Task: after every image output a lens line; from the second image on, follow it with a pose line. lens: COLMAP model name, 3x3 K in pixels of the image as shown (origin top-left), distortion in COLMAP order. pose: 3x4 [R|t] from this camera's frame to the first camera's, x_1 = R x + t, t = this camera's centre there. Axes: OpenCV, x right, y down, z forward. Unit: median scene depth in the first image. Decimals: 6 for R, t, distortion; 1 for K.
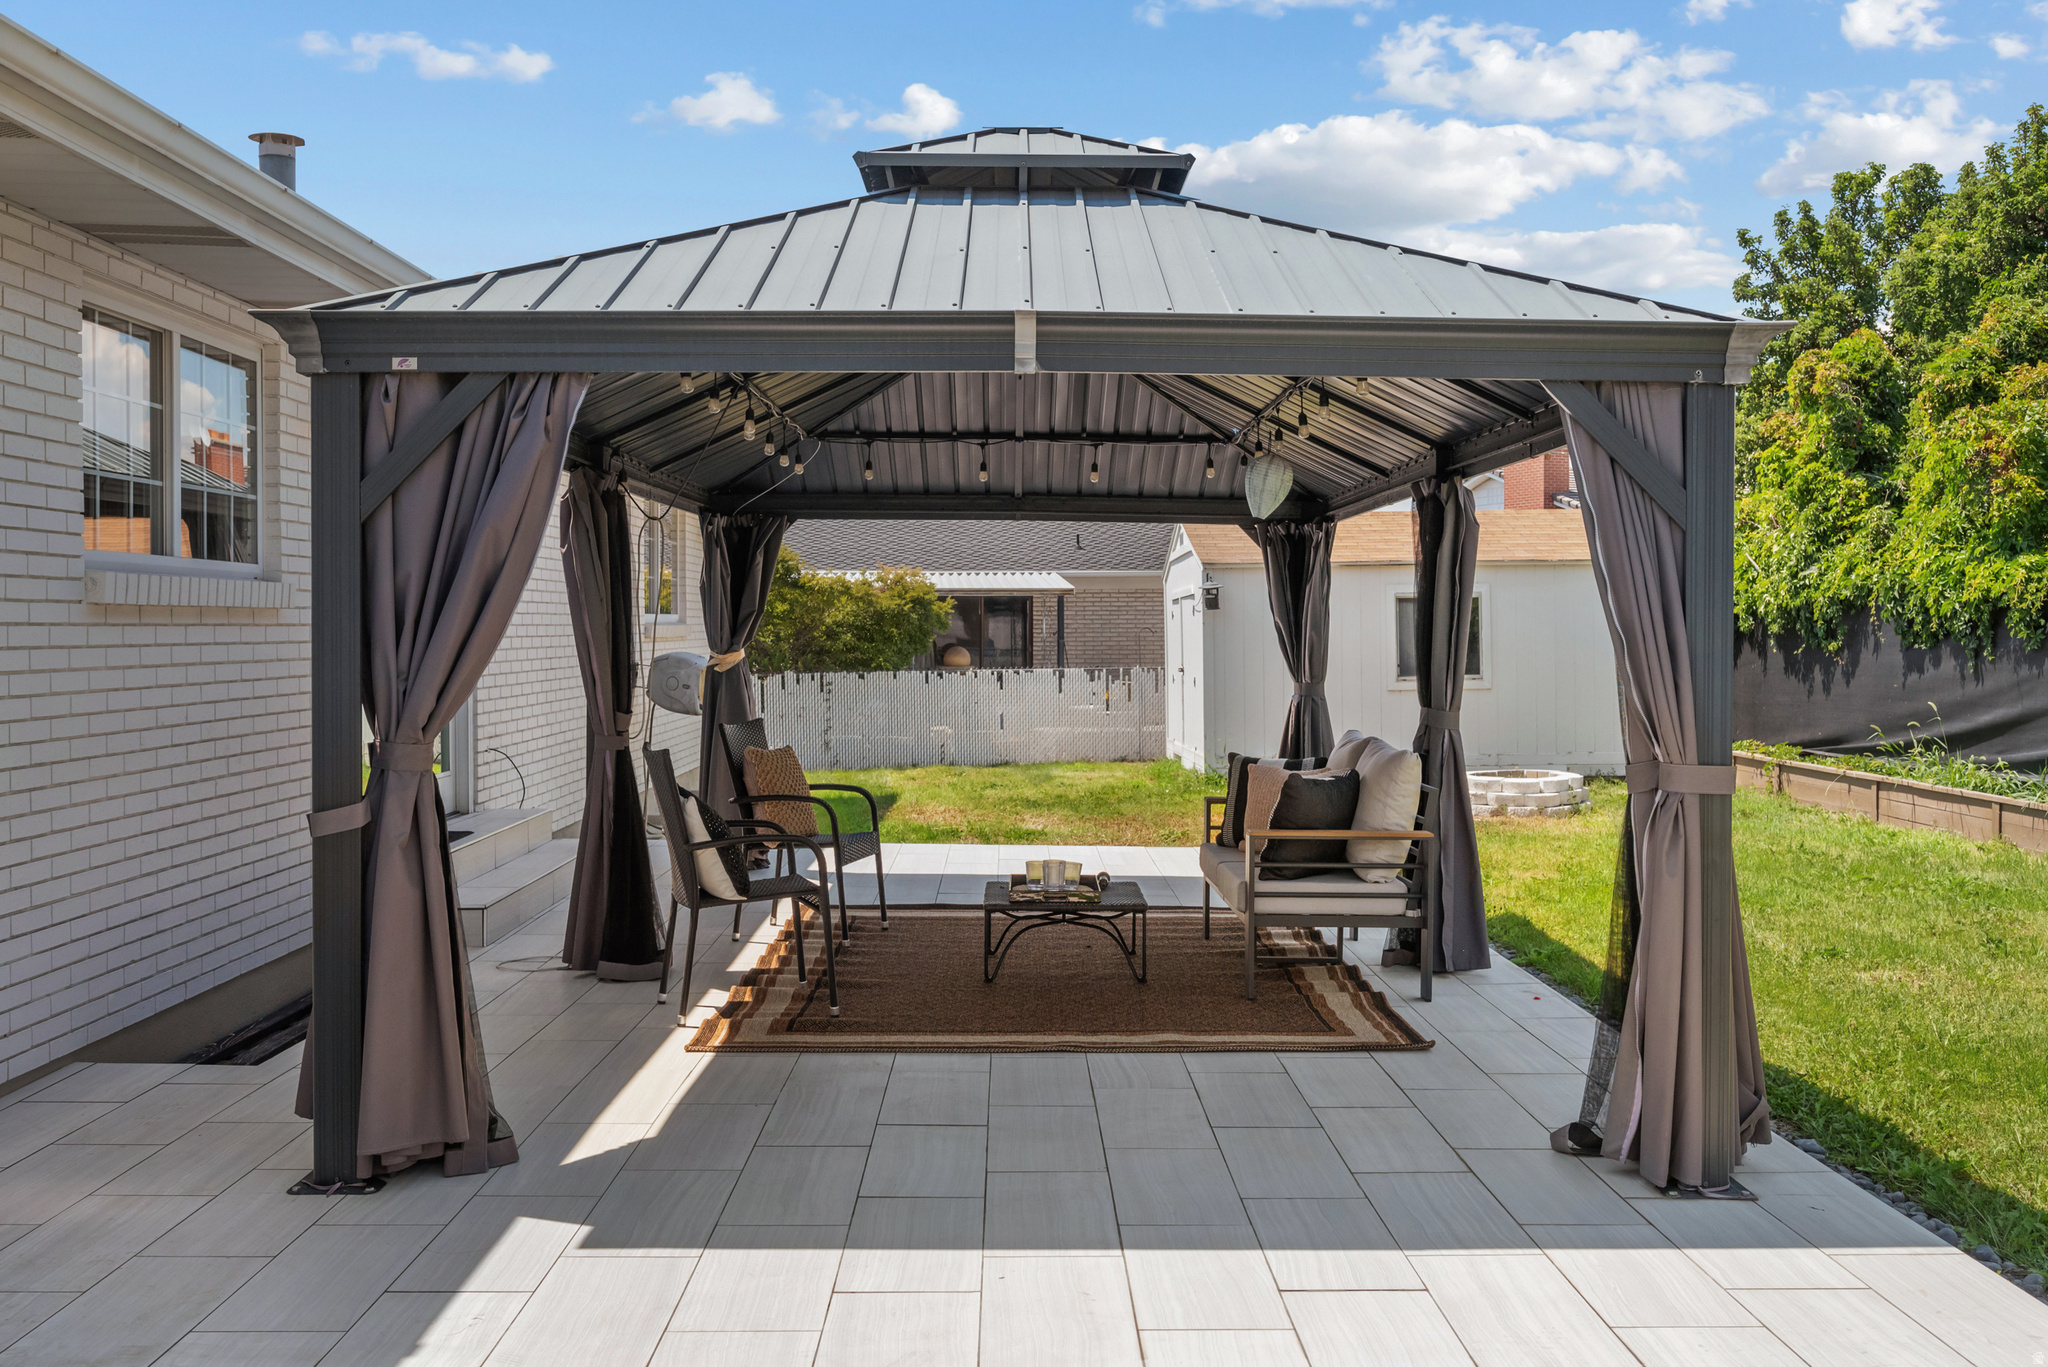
lens RADIAL K [[1792.5, 0, 1030.1], [0, 1792.5, 678.7], [0, 0, 1]] dist [0.012834, -0.007104]
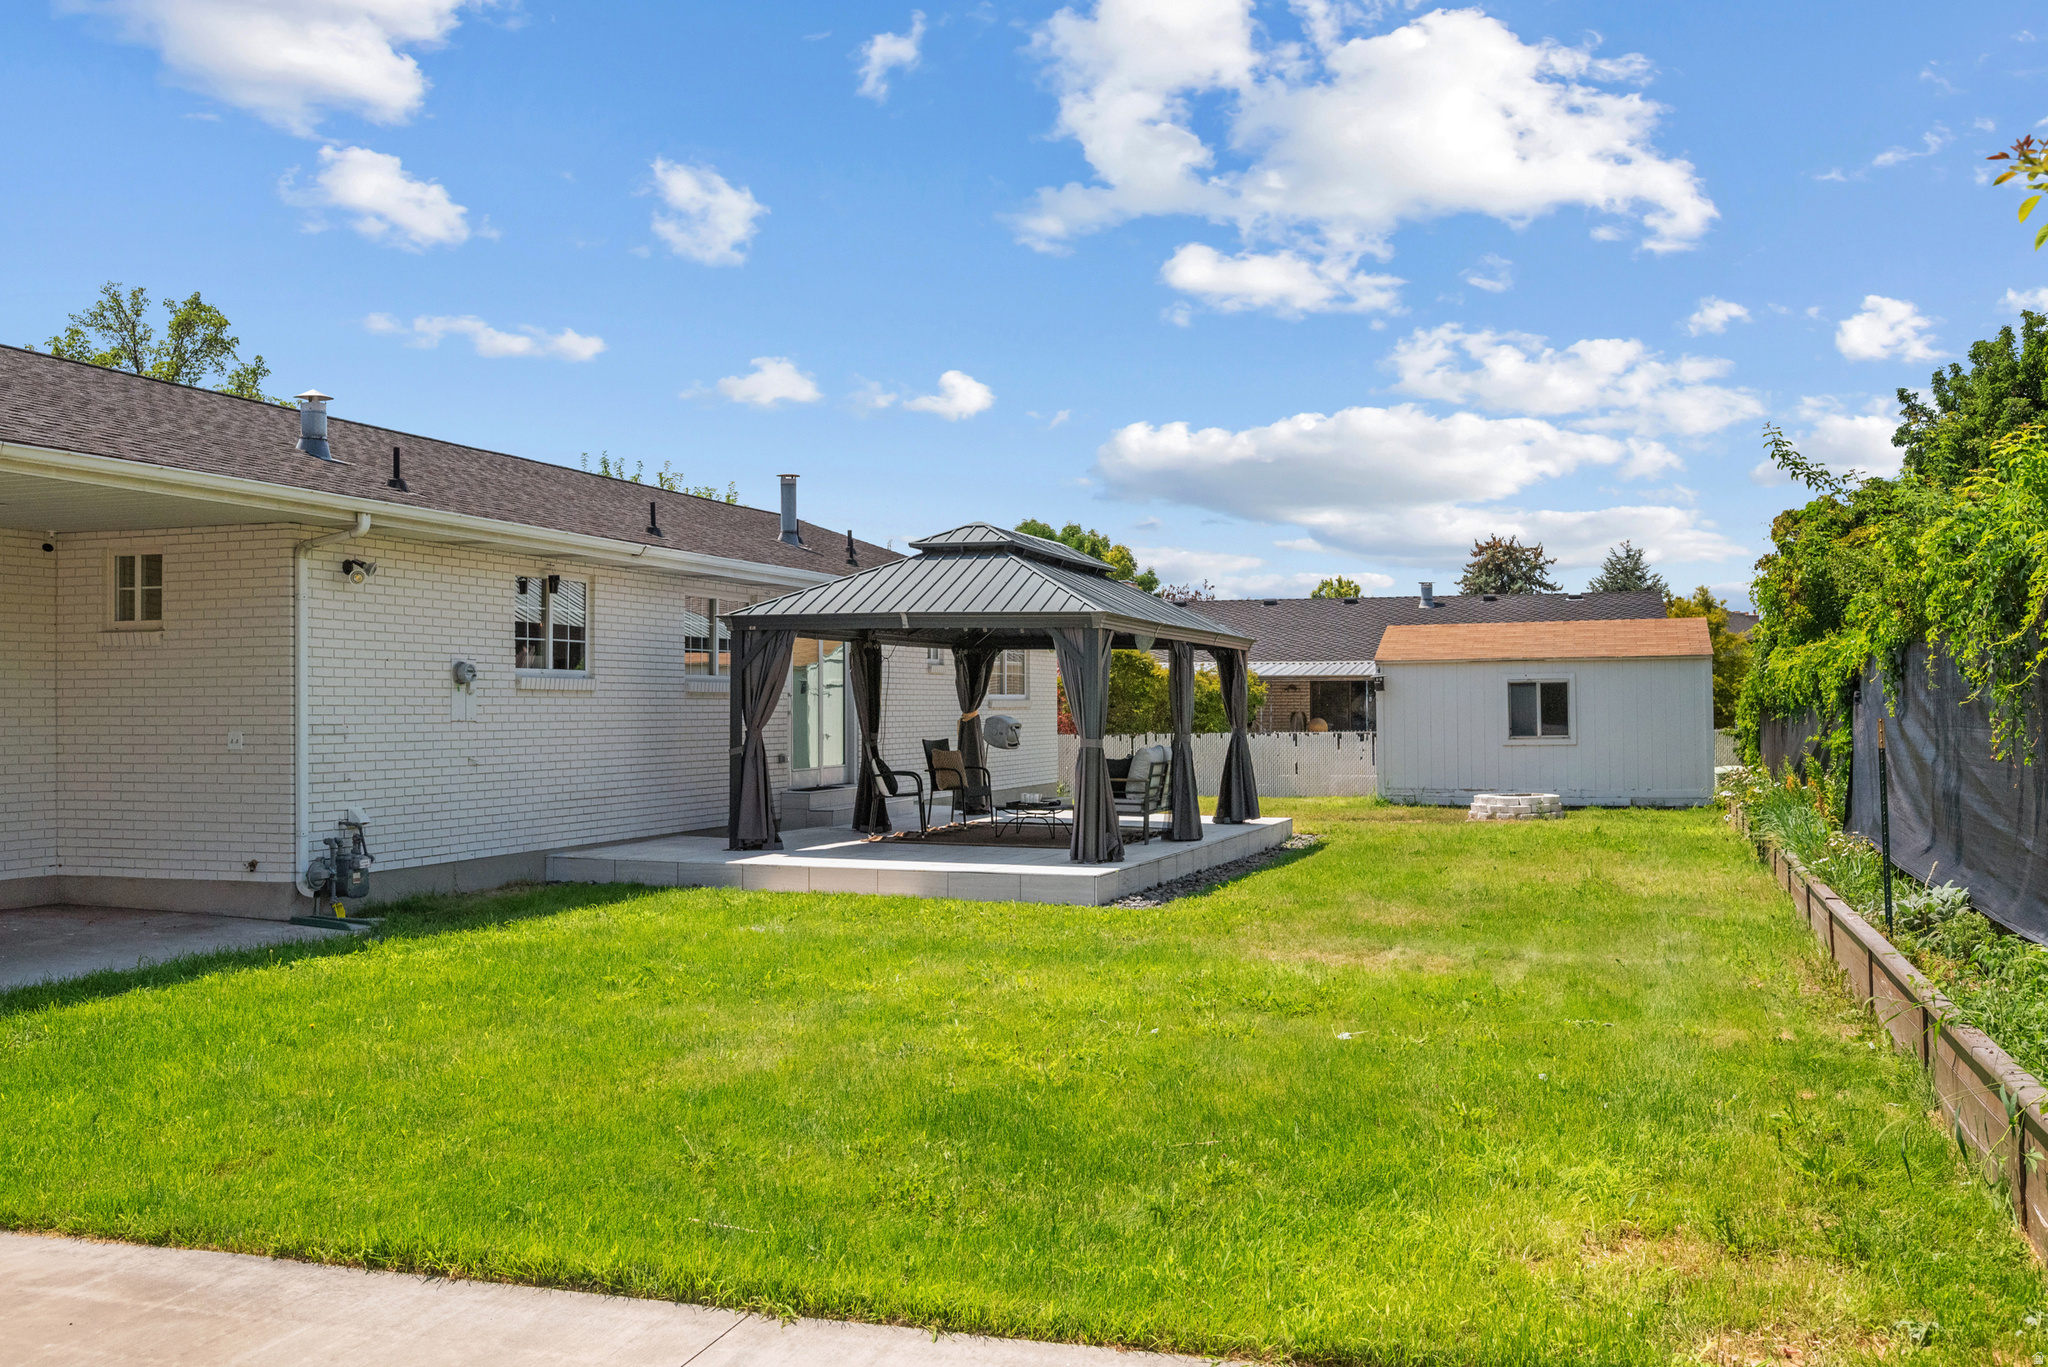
lens RADIAL K [[1792.5, 0, 1022.3], [0, 1792.5, 686.3], [0, 0, 1]] dist [0.012834, -0.007104]
pose [[0.940171, -0.003043, -0.340689, 0.422019], [-0.010445, 0.999233, -0.037751, 0.023333], [0.340543, 0.039051, 0.939418, -0.671464]]
